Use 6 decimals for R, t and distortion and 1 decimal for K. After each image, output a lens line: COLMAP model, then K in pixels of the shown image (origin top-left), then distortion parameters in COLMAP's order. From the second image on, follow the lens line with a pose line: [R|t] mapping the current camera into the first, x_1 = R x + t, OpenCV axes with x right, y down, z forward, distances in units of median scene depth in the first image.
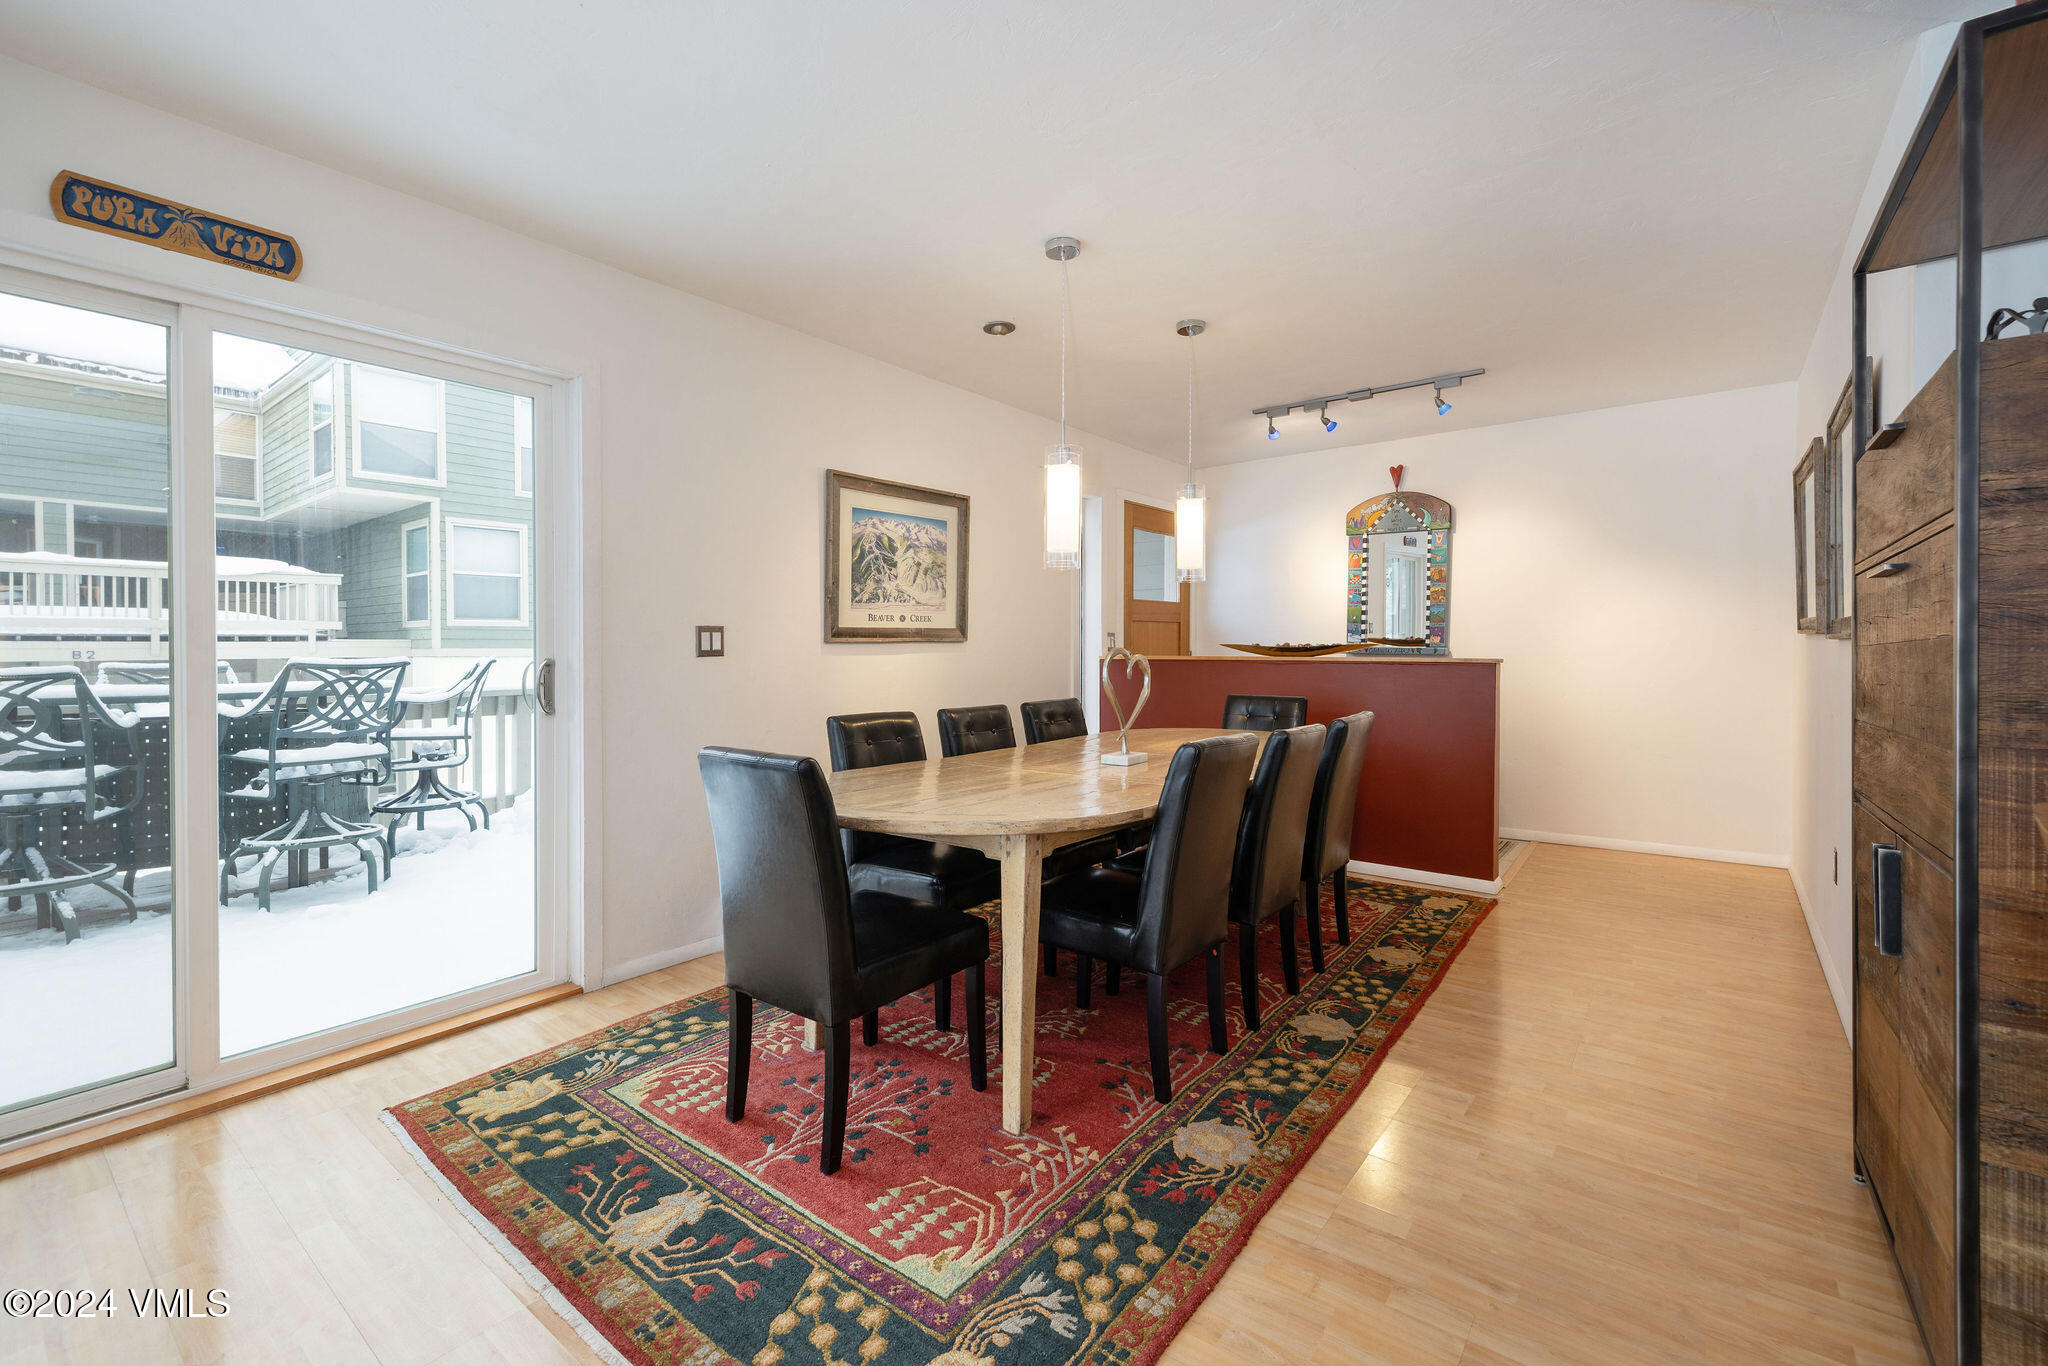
lens RADIAL K [[861.7, 0, 1017.7], [0, 861.7, 655.8], [0, 0, 1]] dist [-0.000491, 0.000883]
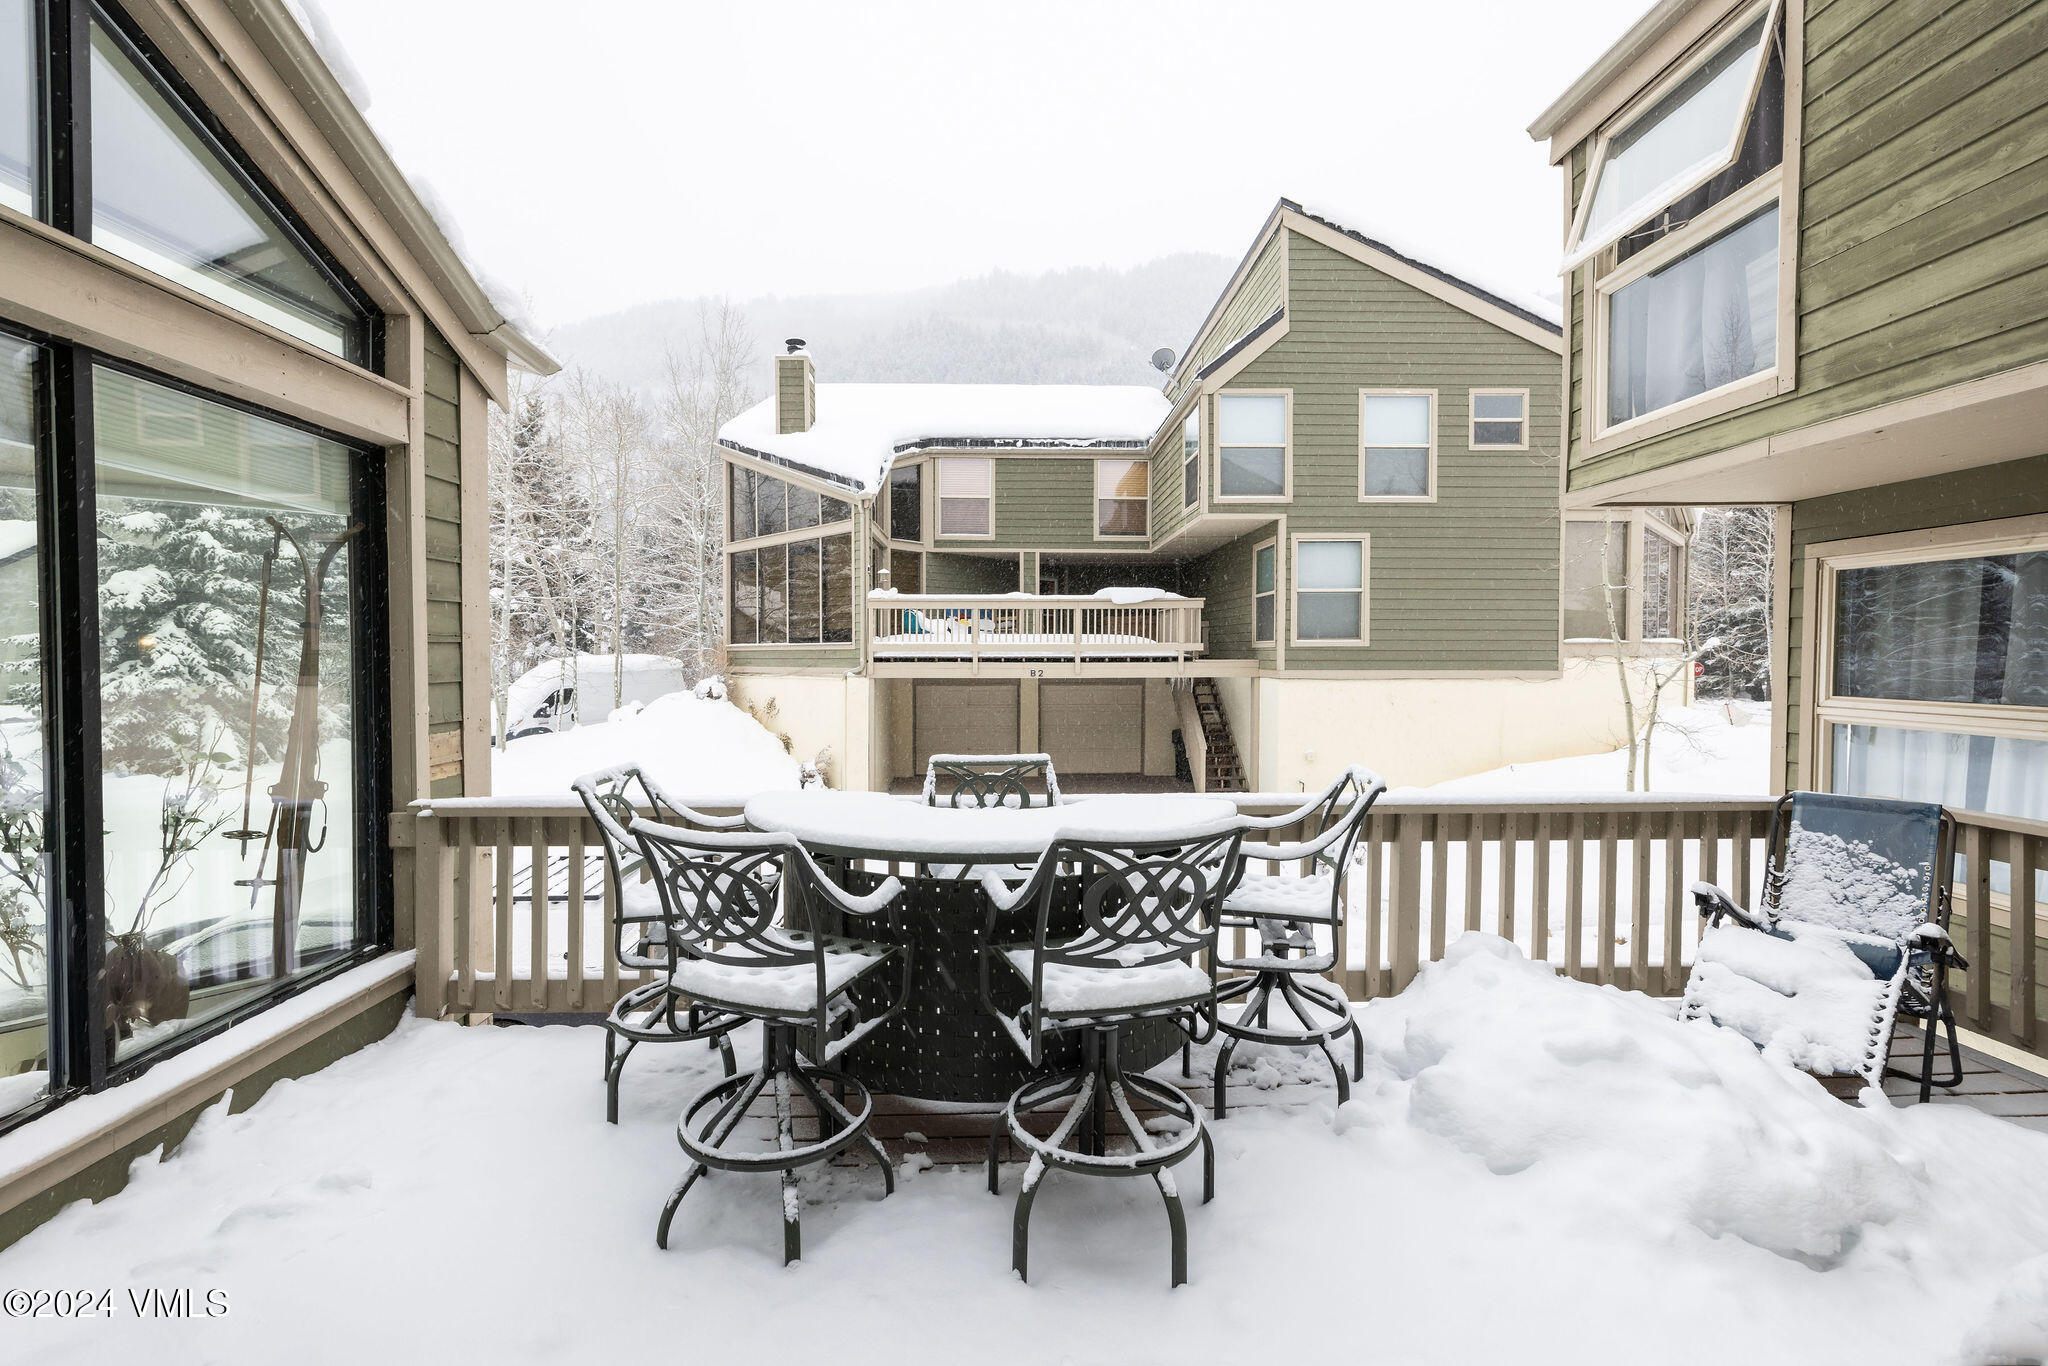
lens RADIAL K [[861.7, 0, 1034.2], [0, 861.7, 671.2], [0, 0, 1]] dist [-0.000491, 0.000883]
pose [[0.645156, 0.023395, -0.763693, -0.520330], [-0.010057, 0.999705, 0.022129, -0.121096], [0.763985, -0.006596, 0.645201, 0.746692]]
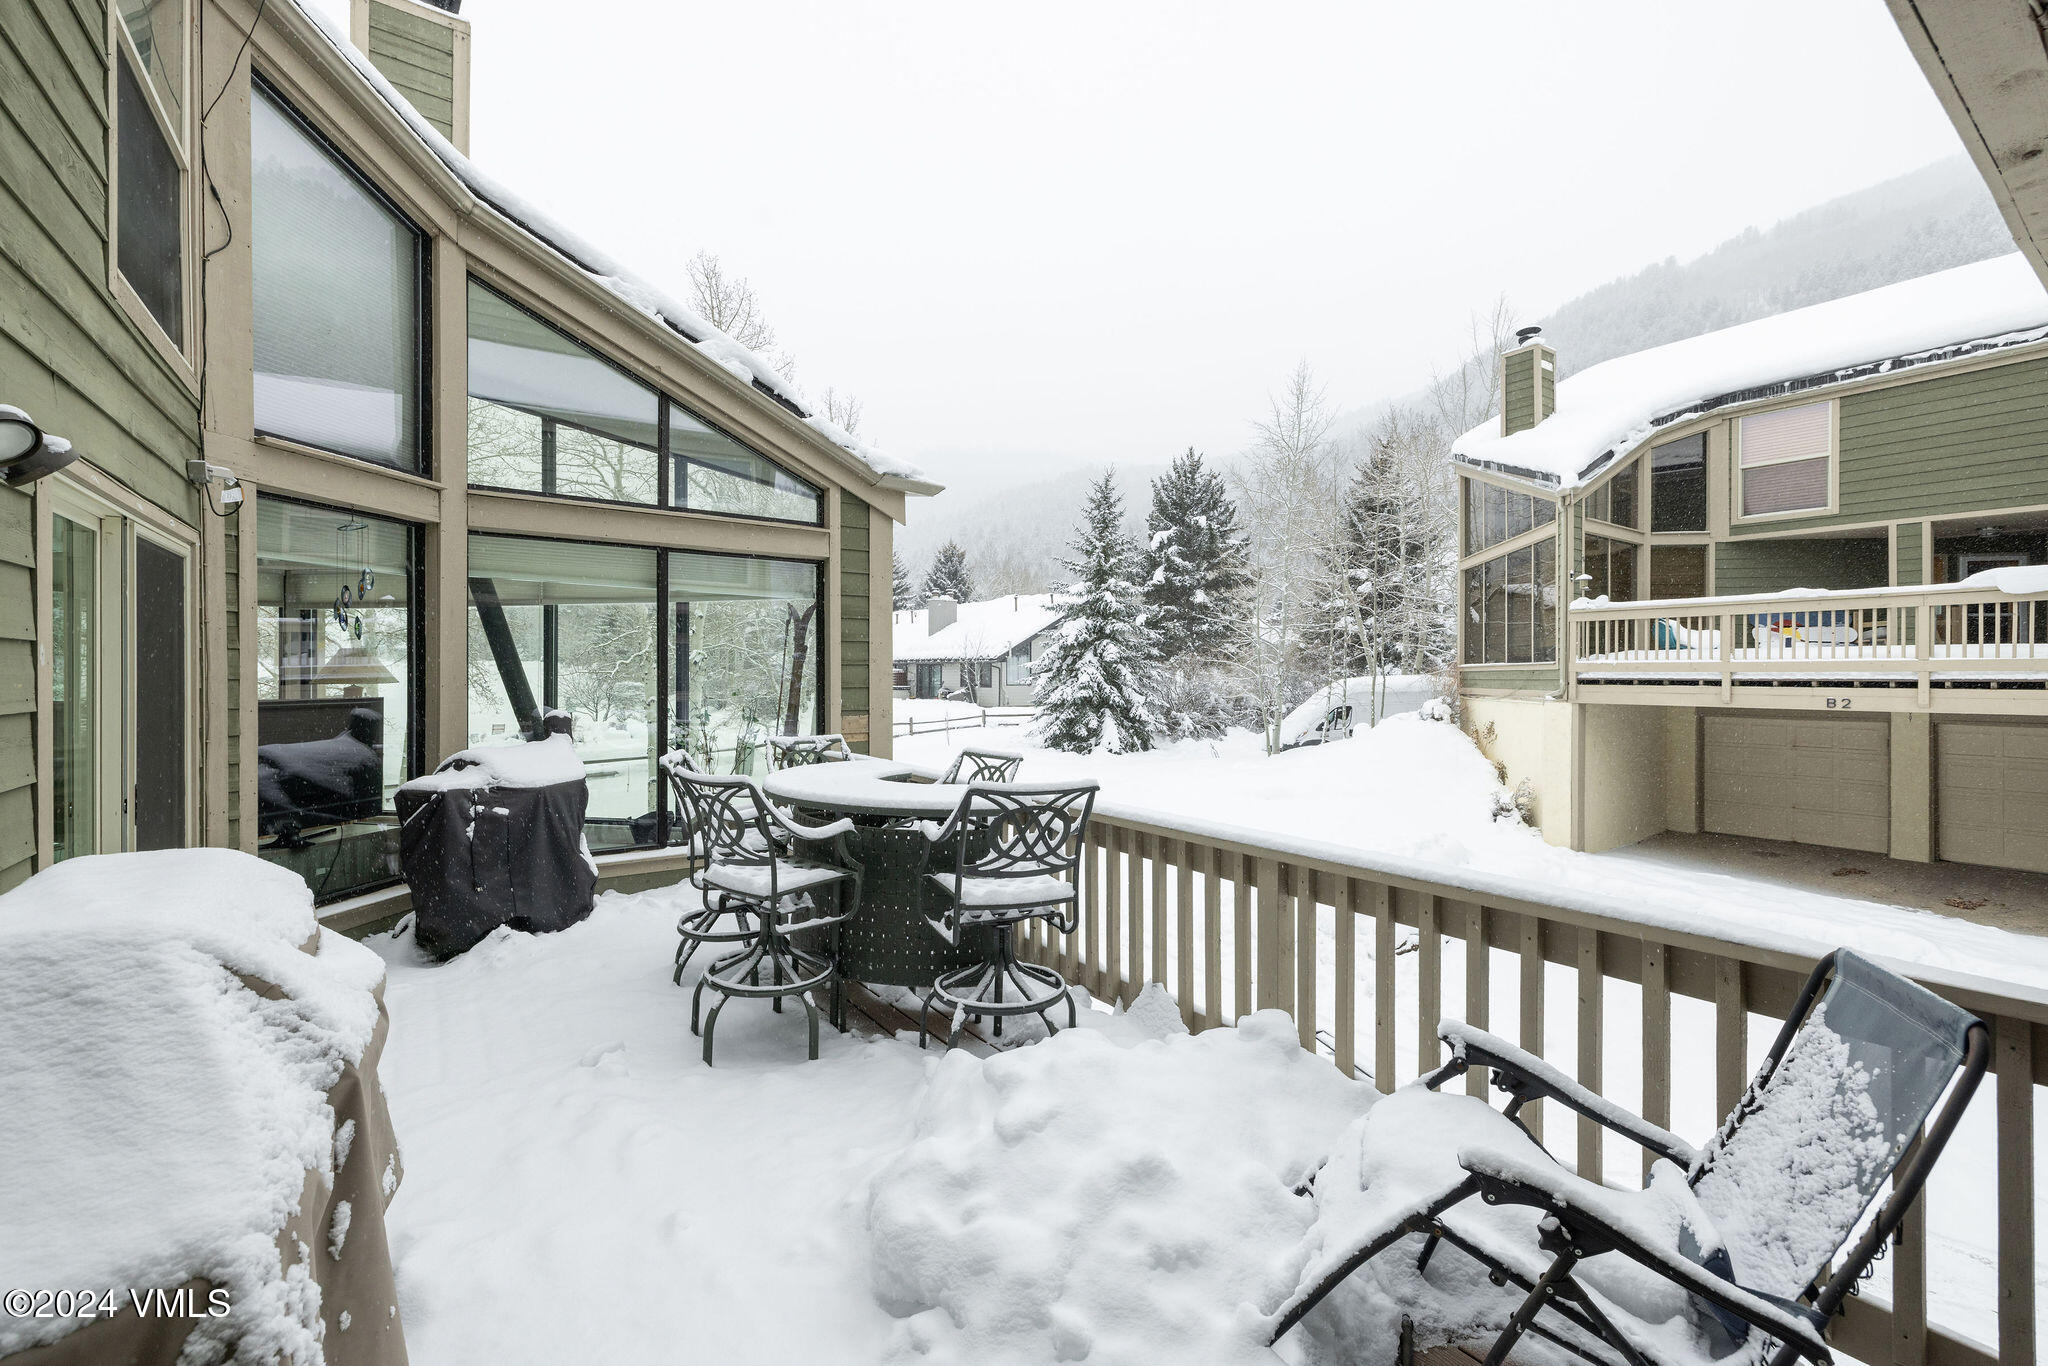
lens RADIAL K [[861.7, 0, 1032.4], [0, 861.7, 668.3], [0, 0, 1]] dist [-0.000491, 0.000883]
pose [[-0.280153, 0.002150, -0.959953, -0.149340], [-0.005279, 0.999979, 0.003780, -0.134270], [0.959941, 0.006127, -0.280136, 1.791222]]
